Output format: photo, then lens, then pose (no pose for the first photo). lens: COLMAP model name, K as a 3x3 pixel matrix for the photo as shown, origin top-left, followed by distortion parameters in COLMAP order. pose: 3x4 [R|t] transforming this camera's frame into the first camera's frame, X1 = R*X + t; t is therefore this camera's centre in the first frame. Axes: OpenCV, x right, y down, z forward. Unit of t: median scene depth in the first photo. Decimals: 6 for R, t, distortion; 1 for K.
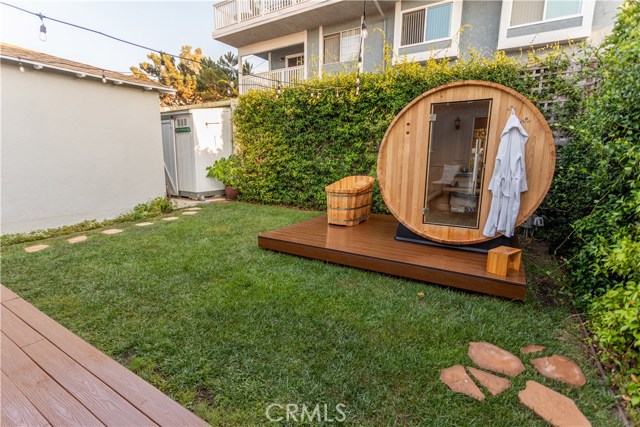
lens RADIAL K [[306.6, 0, 320.0], [0, 306.6, 213.5], [0, 0, 1]] dist [-0.000137, 0.000336]
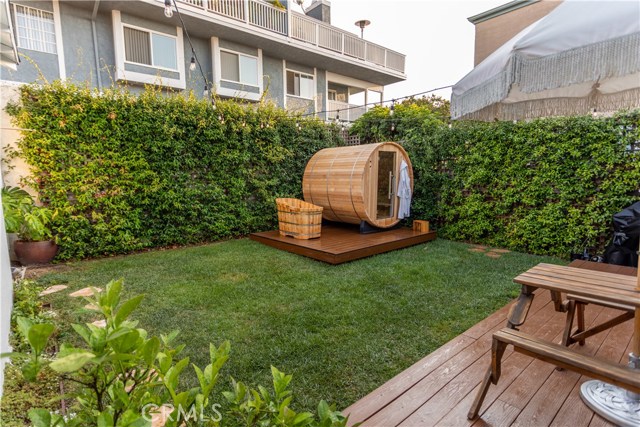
lens RADIAL K [[306.6, 0, 320.0], [0, 306.6, 213.5], [0, 0, 1]] dist [-0.000137, 0.000336]
pose [[0.347613, -0.121661, 0.929712, -0.497383], [0.185529, 0.980867, 0.058988, -0.059346], [-0.919100, 0.151983, 0.363534, 0.248430]]
